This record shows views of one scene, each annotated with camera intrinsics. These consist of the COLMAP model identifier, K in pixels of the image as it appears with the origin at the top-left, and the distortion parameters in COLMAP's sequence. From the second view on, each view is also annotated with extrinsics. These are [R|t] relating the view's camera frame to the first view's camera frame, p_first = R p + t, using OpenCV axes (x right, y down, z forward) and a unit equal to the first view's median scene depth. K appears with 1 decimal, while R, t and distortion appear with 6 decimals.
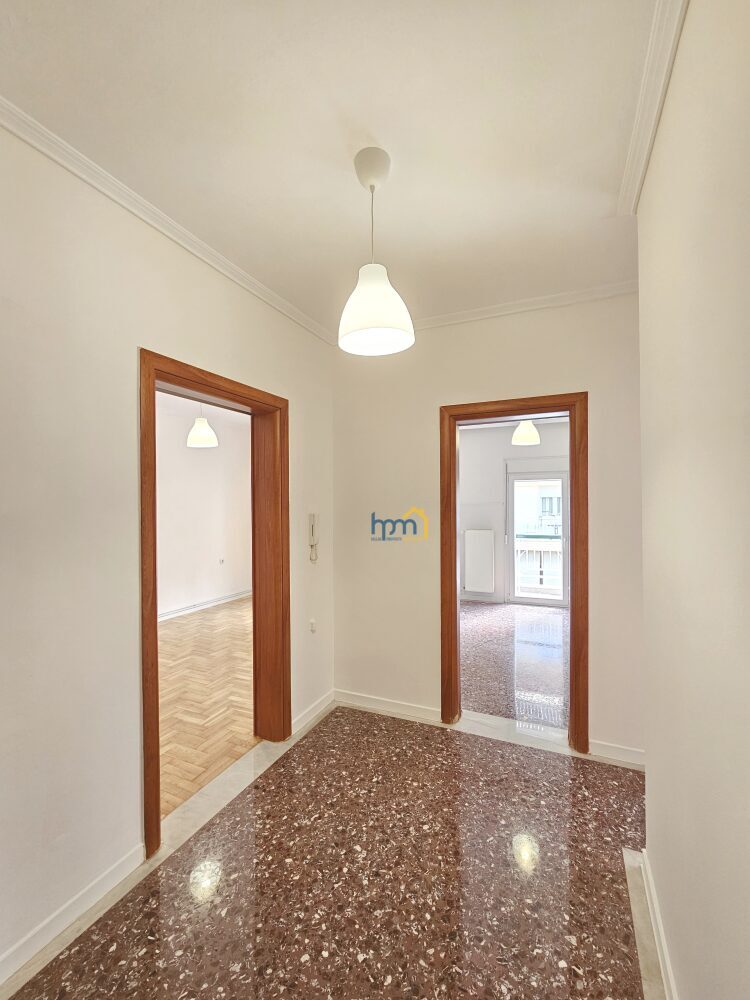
lens RADIAL K [[411.1, 0, 381.4], [0, 411.1, 499.2], [0, 0, 1]] dist [-0.003786, 0.001804]
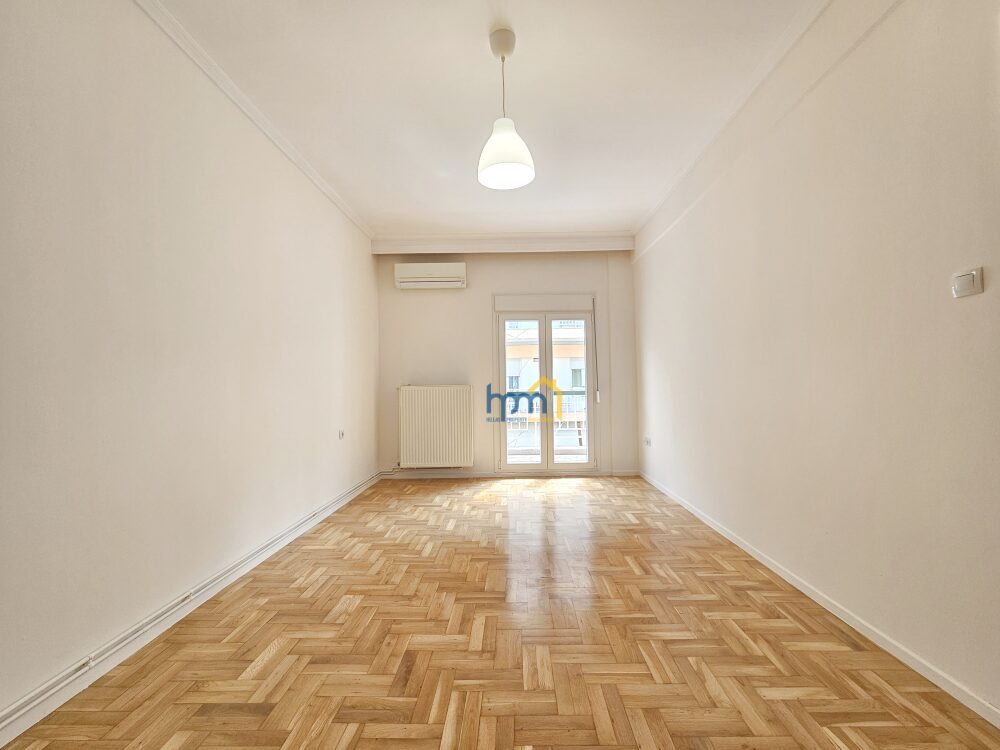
lens RADIAL K [[411.1, 0, 504.9], [0, 411.1, 370.7], [0, 0, 1]] dist [-0.003786, 0.001804]
pose [[0.919211, 0.007878, 0.393687, -1.437124], [0.004856, 0.999497, -0.031338, 0.275661], [-0.393736, 0.030717, 0.918710, 1.262802]]
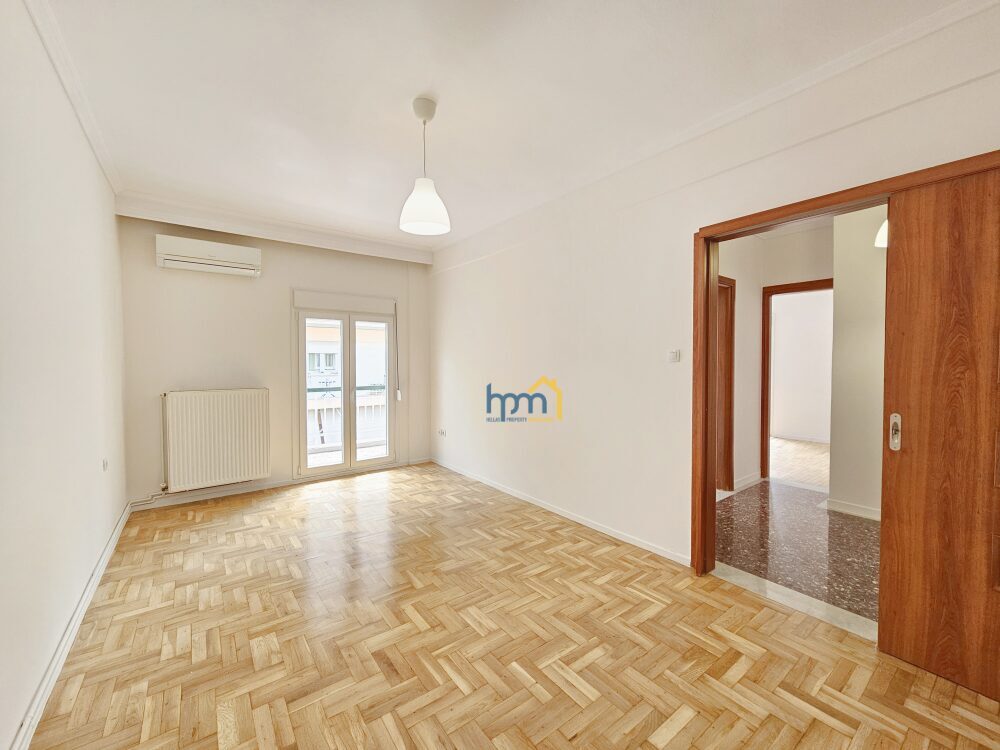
lens RADIAL K [[411.1, 0, 506.5], [0, 411.1, 371.4], [0, 0, 1]] dist [-0.003786, 0.001804]
pose [[0.474177, -0.014673, 0.880307, -2.030521], [-0.008609, 0.999736, 0.021301, 0.127053], [-0.880388, -0.017679, 0.473925, 1.431500]]
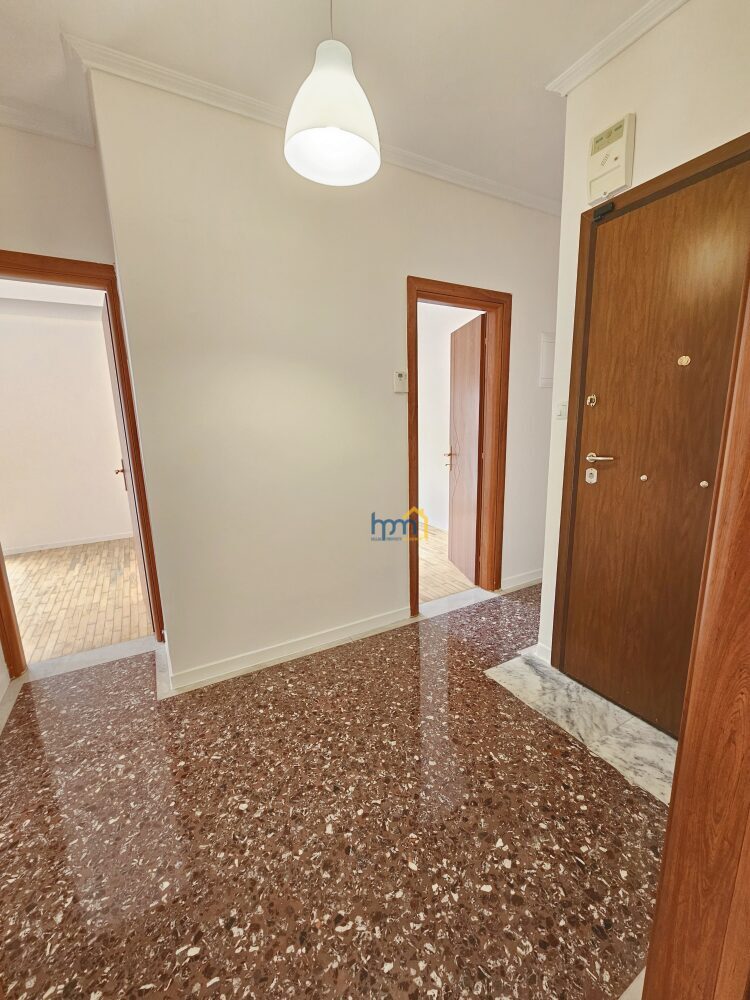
lens RADIAL K [[411.1, 0, 376.6], [0, 411.1, 504.8], [0, 0, 1]] dist [-0.003786, 0.001804]
pose [[-0.804850, -0.092212, 0.586271, -0.527450], [0.025342, 0.981615, 0.189184, 0.115836], [-0.592937, 0.167122, -0.787715, 1.468305]]
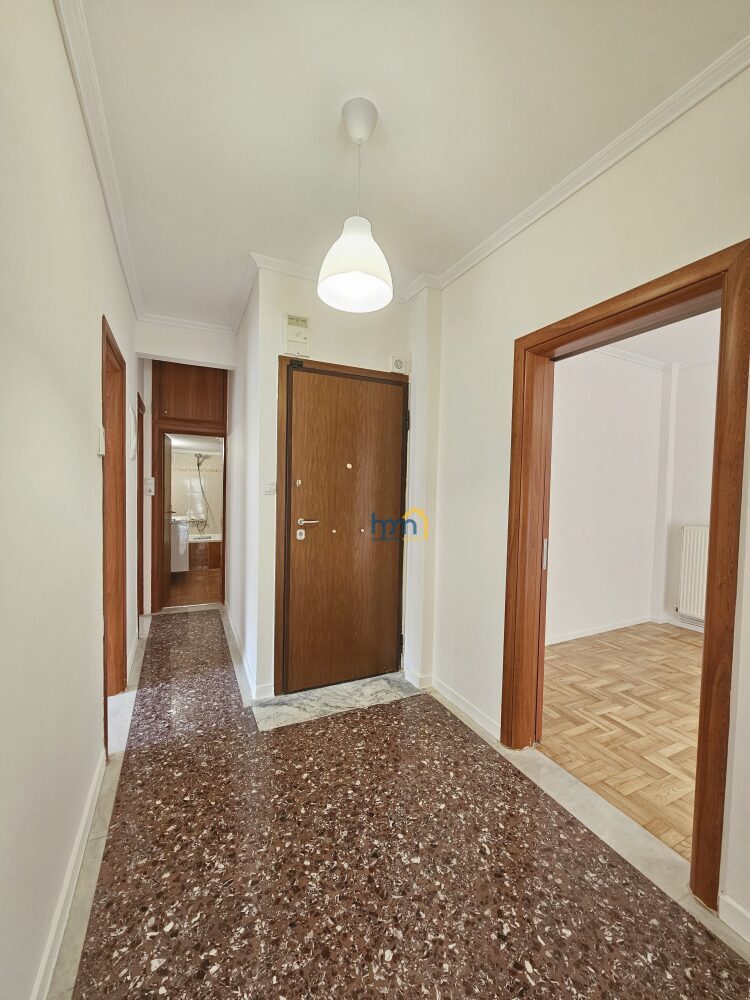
lens RADIAL K [[411.1, 0, 380.3], [0, 411.1, 504.3], [0, 0, 1]] dist [-0.003786, 0.001804]
pose [[-0.638744, 0.024530, -0.769028, 0.634826], [-0.011226, 0.999088, 0.041192, 0.079478], [0.769337, 0.034944, -0.637886, 1.479339]]
